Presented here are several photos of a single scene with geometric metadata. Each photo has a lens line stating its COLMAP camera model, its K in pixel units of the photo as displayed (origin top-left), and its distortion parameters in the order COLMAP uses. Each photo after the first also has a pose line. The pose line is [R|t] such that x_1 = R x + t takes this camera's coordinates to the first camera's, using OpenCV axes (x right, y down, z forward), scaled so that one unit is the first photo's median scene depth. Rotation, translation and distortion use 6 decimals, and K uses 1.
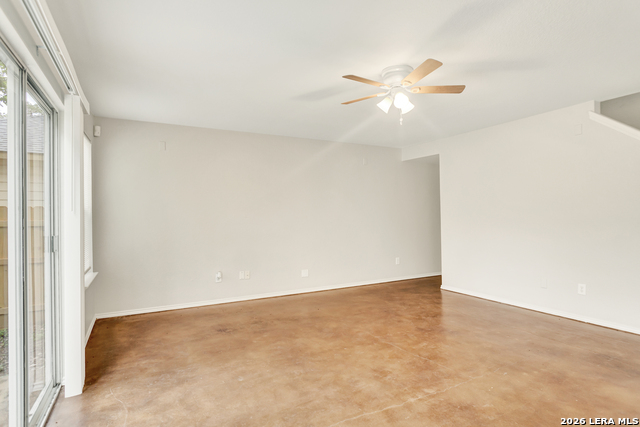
lens RADIAL K [[344.8, 0, 320.1], [0, 344.8, 211.9], [0, 0, 1]] dist [-0.005077, 0.001305]
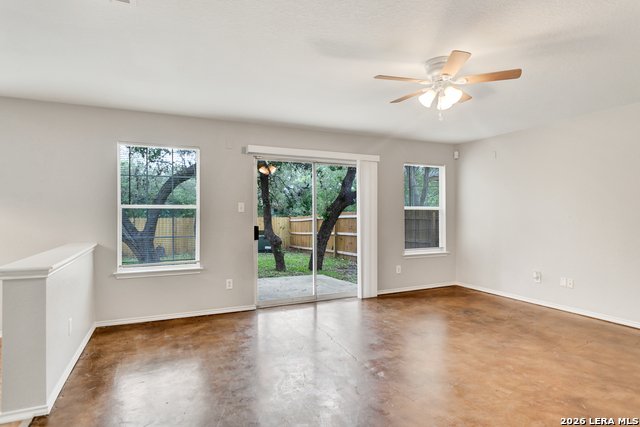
lens RADIAL K [[344.8, 0, 317.9], [0, 344.8, 217.2], [0, 0, 1]] dist [-0.005077, 0.001305]
pose [[-0.064705, 0.018677, -0.997730, 0.971565], [0.009823, 0.999788, 0.018078, -0.008469], [0.997856, -0.008631, -0.064875, 0.589832]]
